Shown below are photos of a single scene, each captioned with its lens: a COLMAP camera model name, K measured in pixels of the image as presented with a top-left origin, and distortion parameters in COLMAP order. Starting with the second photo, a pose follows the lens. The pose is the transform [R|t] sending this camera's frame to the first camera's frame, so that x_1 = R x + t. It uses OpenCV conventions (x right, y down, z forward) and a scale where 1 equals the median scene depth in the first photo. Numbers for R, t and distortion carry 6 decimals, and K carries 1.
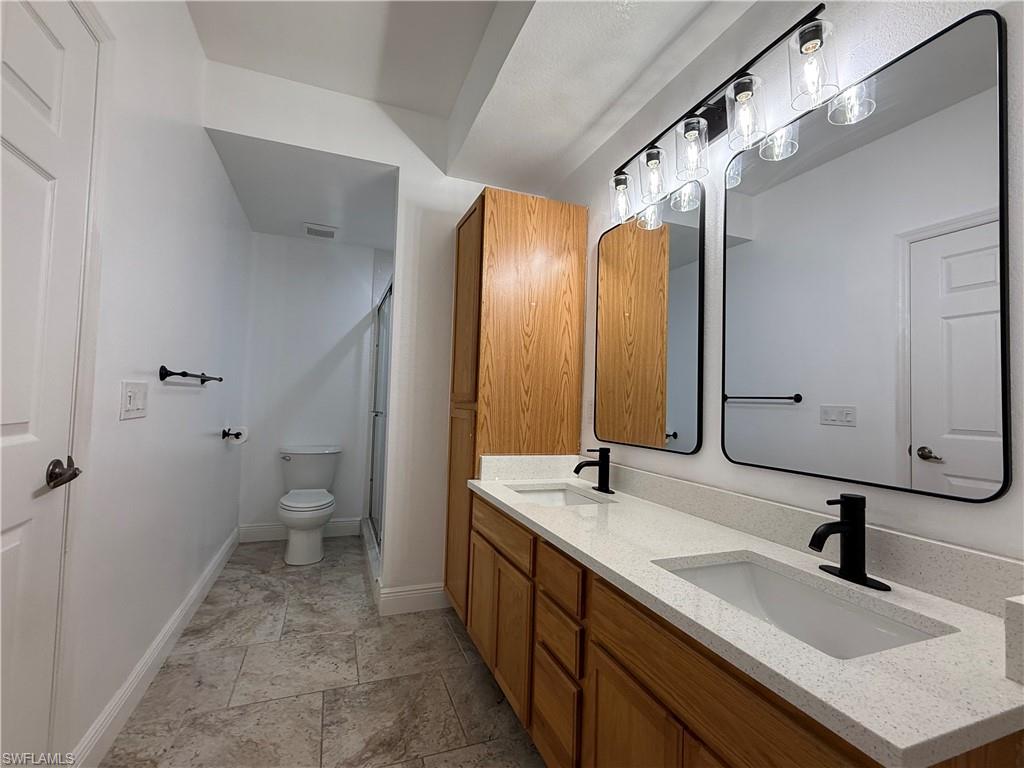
lens RADIAL K [[466.8, 0, 512.0], [0, 466.8, 384.0], [0, 0, 1]] dist [0.000184, 0.000097]
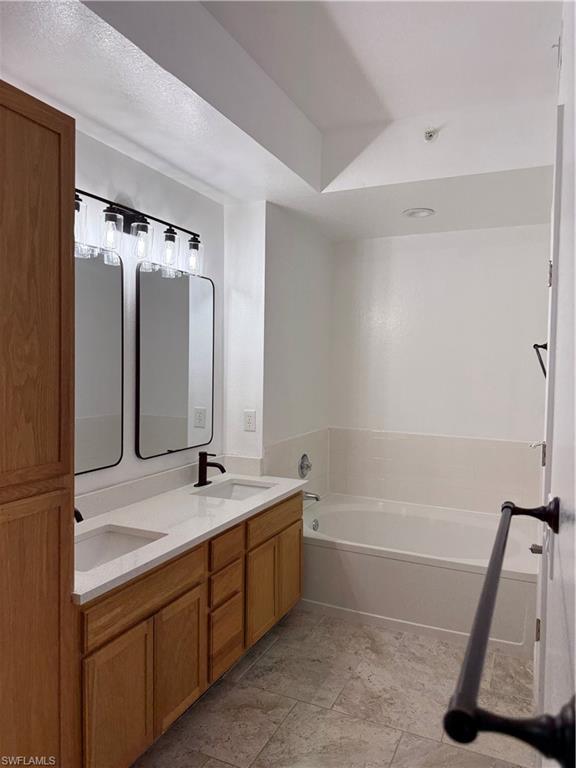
lens RADIAL K [[550.7, 0, 288.0], [0, 550.7, 384.0], [0, 0, 1]] dist [0.001385, 0.000590]
pose [[-0.698326, -0.048096, 0.714162, -1.083421], [-0.067292, 0.997732, 0.001394, -0.066205], [-0.712610, -0.047084, -0.699979, 1.984102]]
